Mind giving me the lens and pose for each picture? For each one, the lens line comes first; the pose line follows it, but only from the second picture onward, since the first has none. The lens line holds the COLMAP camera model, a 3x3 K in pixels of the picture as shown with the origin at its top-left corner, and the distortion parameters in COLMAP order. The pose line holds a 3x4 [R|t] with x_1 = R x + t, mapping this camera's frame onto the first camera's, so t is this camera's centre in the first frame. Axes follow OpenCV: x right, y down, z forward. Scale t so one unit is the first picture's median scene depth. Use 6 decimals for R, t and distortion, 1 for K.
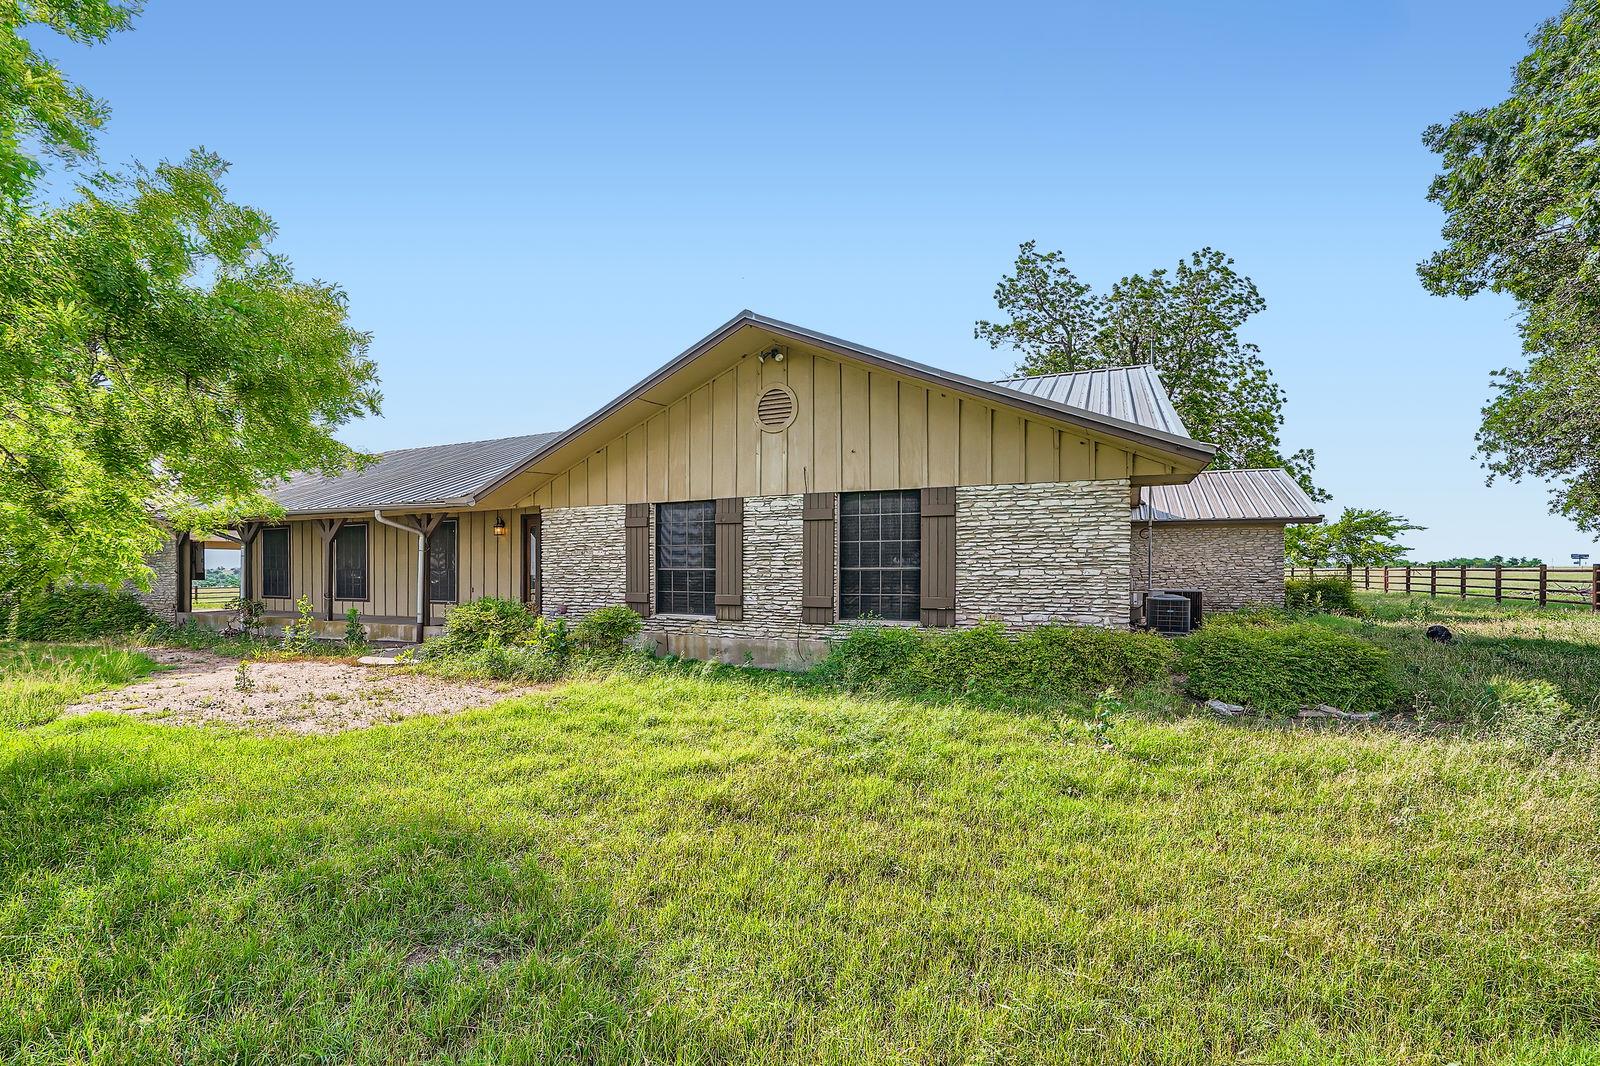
lens RADIAL K [[646.3, 0, 793.5], [0, 646.3, 569.1], [0, 0, 1]] dist [-0.001456, -0.000003]
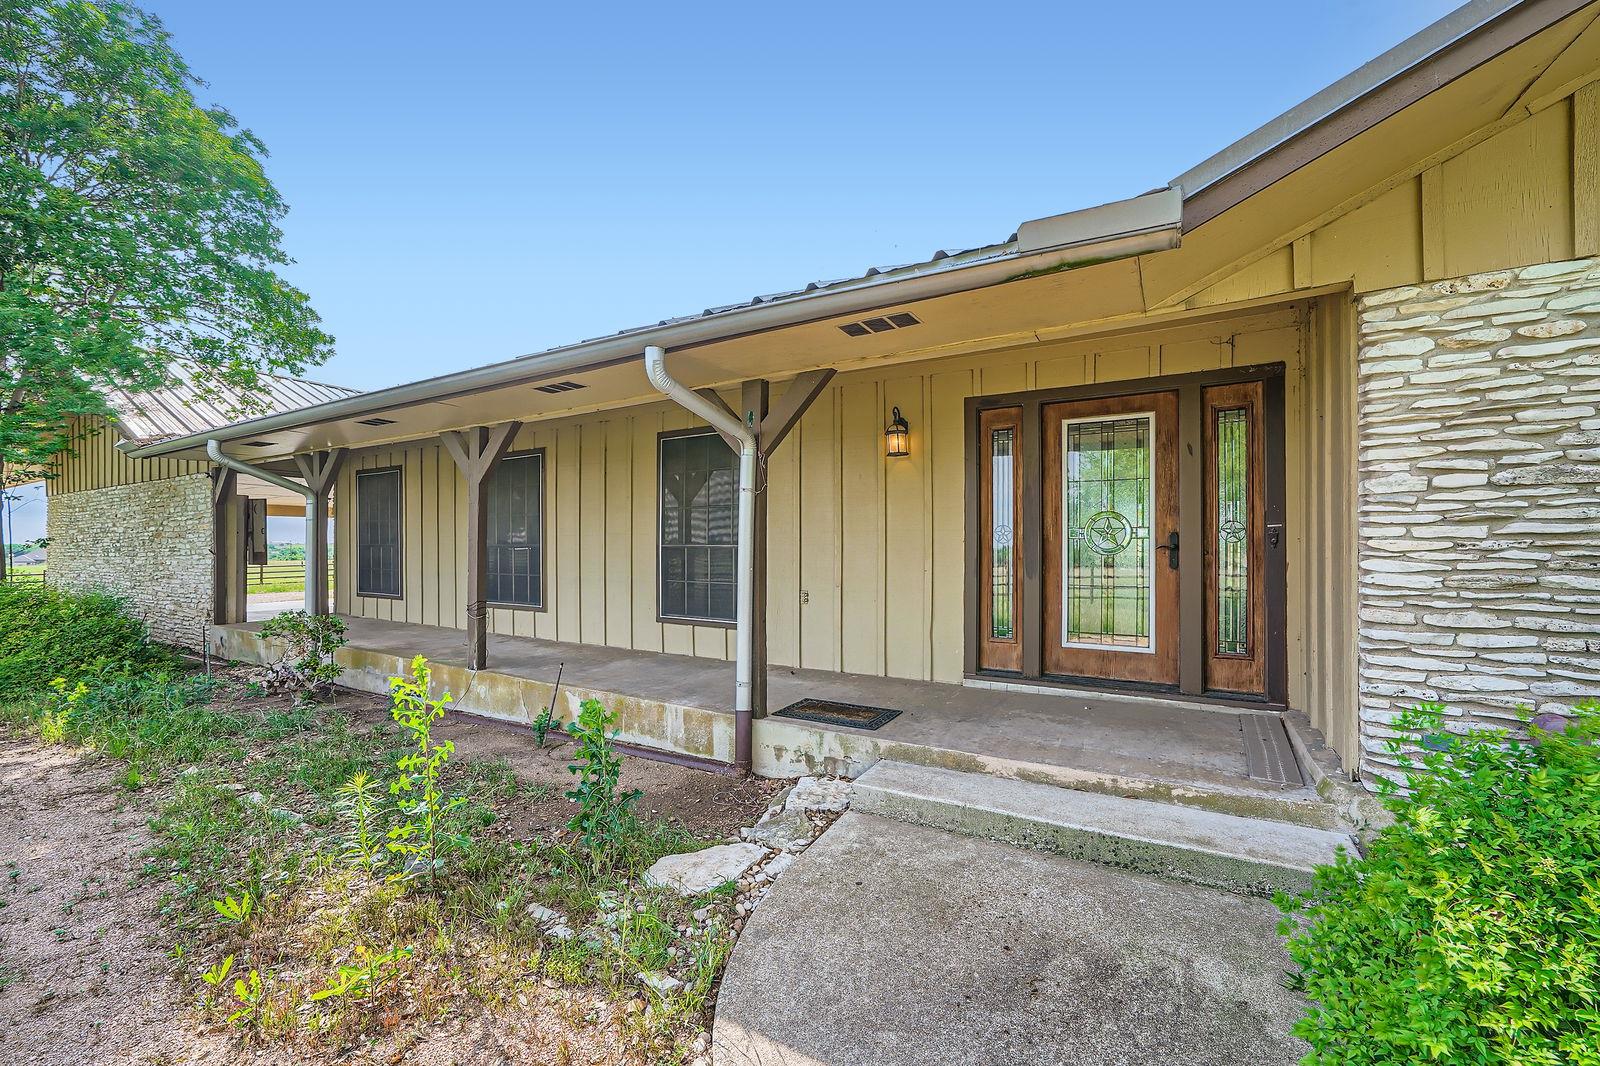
lens RADIAL K [[670.4, 0, 800.0], [0, 670.4, 533.0], [0, 0, 1]] dist [-0.001493, -0.000084]
pose [[0.990494, -0.006798, -0.137388, -0.400898], [0.005588, 0.999942, -0.009189, -0.003527], [0.137442, 0.008334, 0.990475, 0.528984]]
